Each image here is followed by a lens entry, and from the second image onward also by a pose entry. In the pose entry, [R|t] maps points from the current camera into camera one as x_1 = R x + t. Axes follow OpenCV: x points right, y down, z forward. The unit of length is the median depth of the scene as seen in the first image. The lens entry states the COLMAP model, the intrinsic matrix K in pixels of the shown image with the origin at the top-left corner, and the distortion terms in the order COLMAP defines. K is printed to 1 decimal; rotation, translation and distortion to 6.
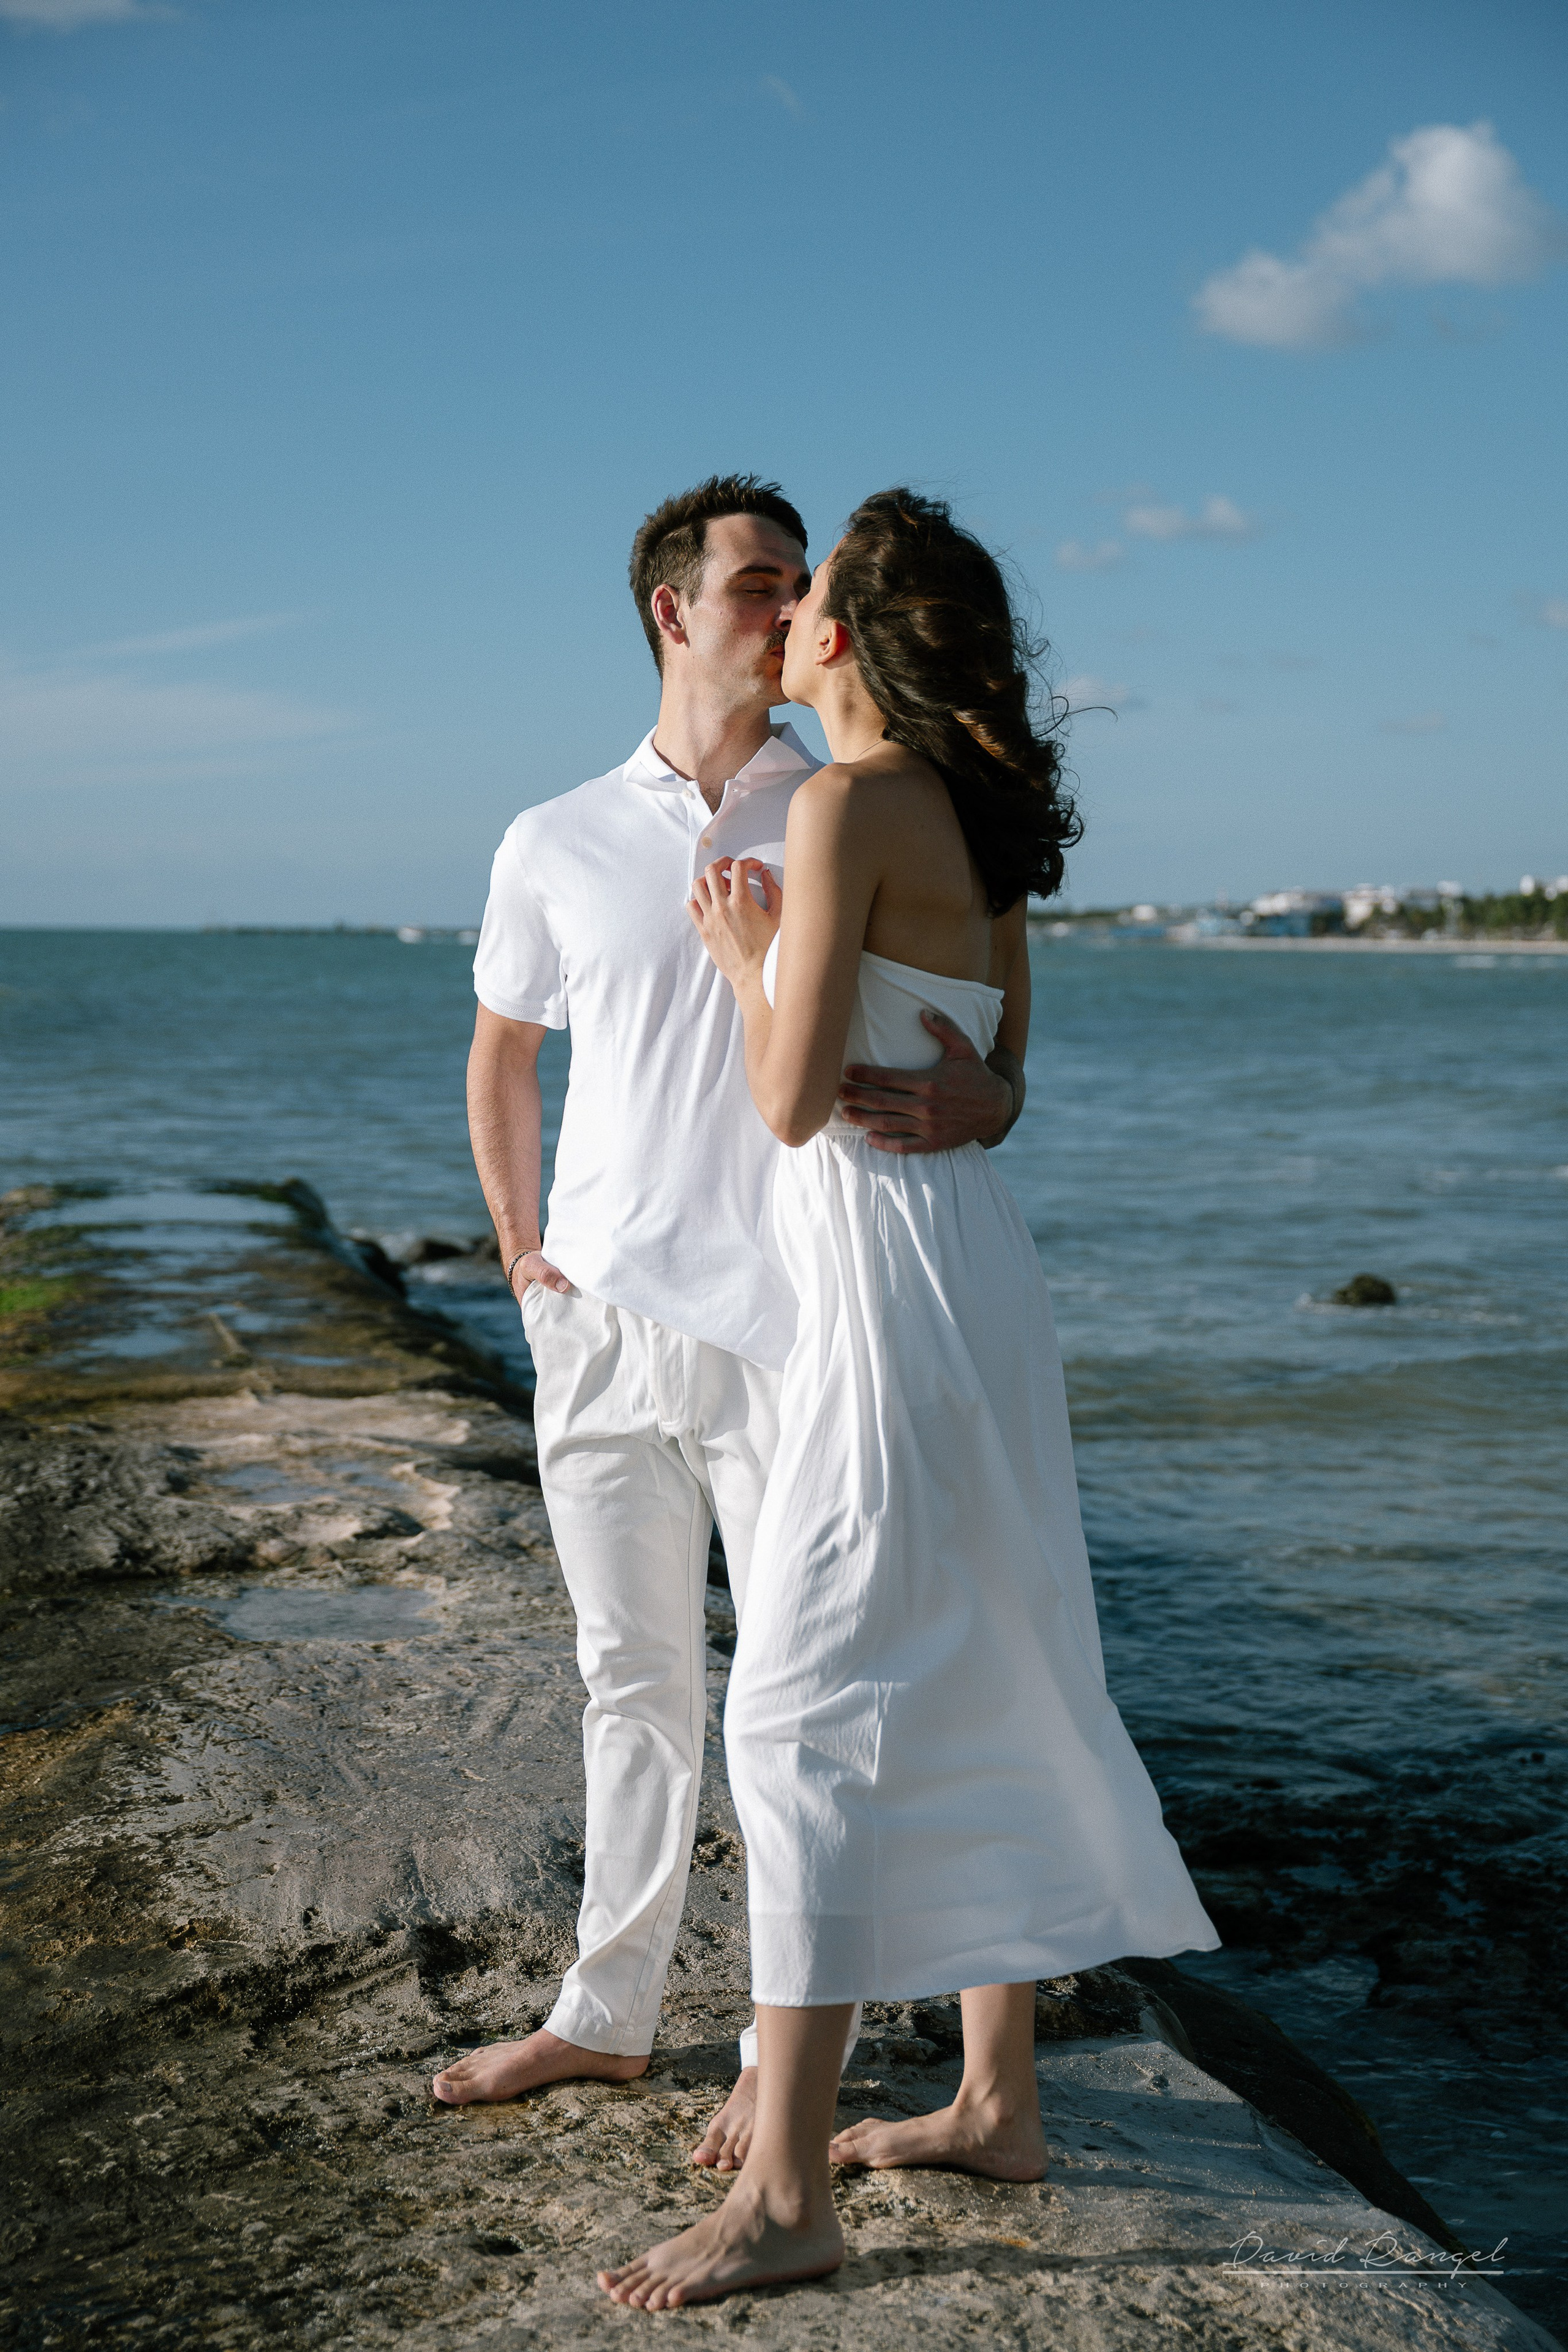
lens RADIAL K [[3194.5, 0, 778.3], [0, 3194.5, 1181.2], [0, 0, 1]] dist [0.004838, 0.000000]
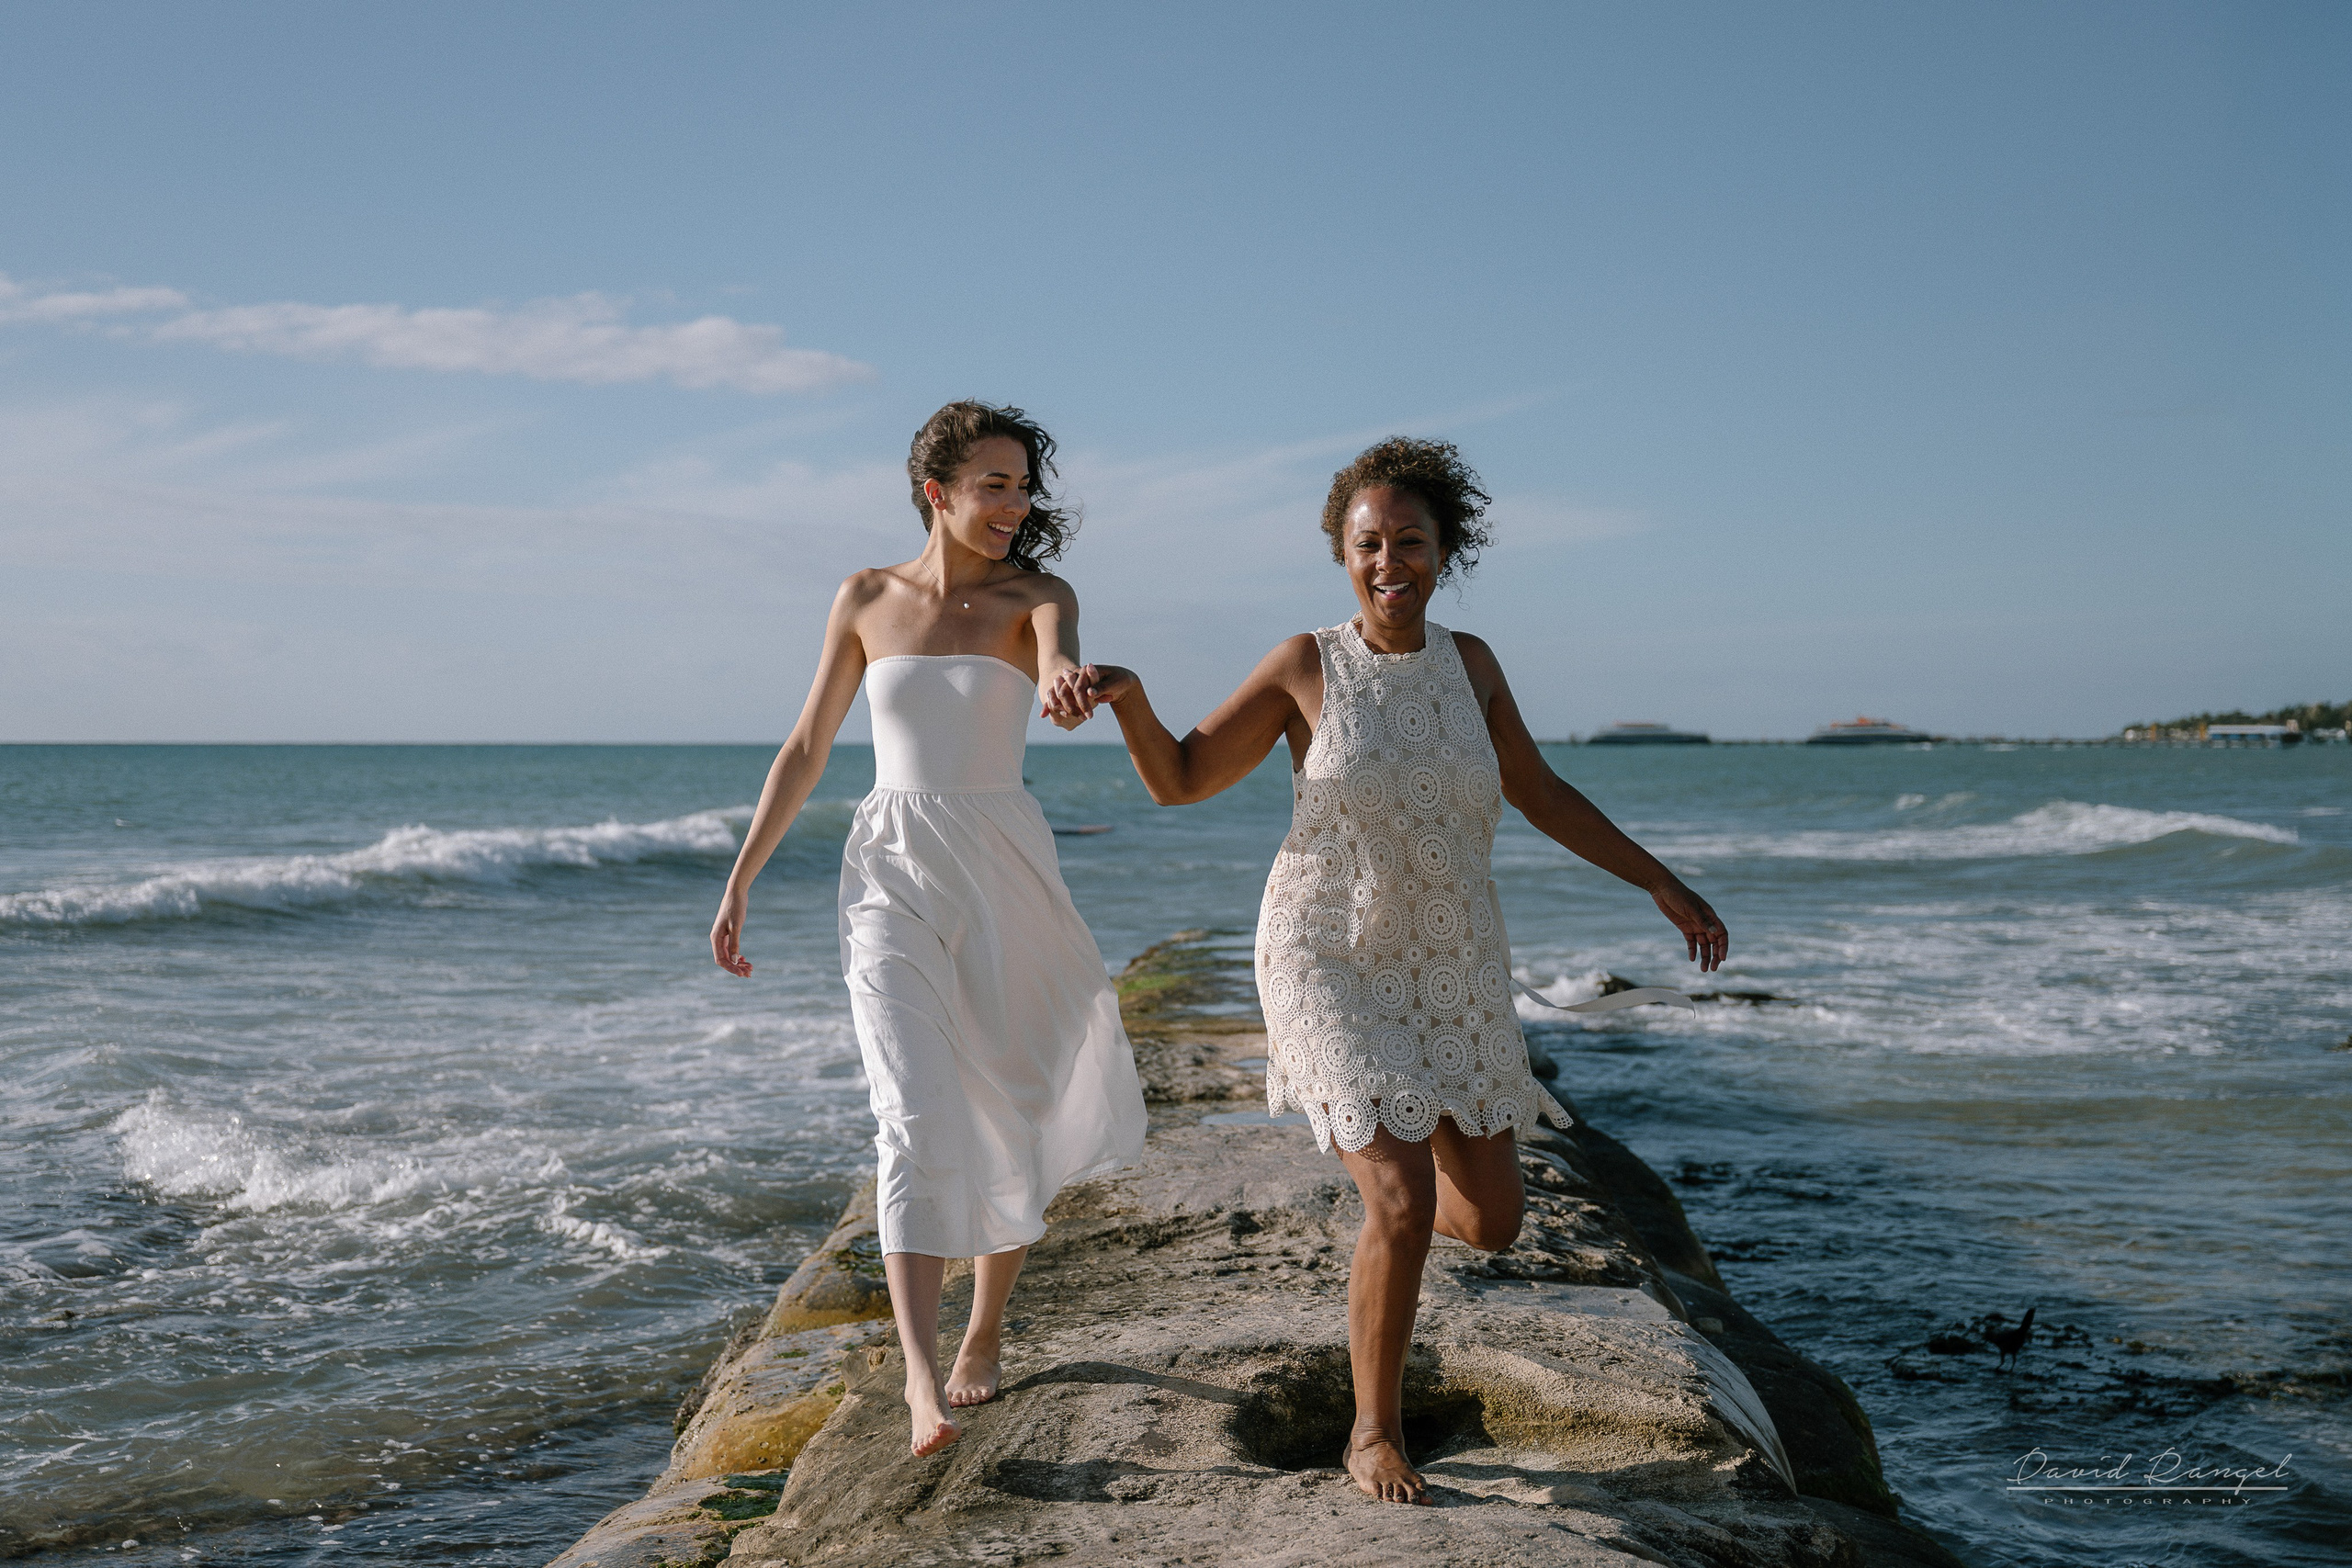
lens RADIAL K [[3209.9, 0, 1156.3], [0, 3209.9, 786.2], [0, 0, 1]] dist [0.069231, 0.000000]
pose [[0.963767, -0.006932, -0.266656, 0.220392], [-0.010554, 0.997889, -0.064086, 0.069096], [0.266537, 0.064578, 0.961659, -0.527238]]
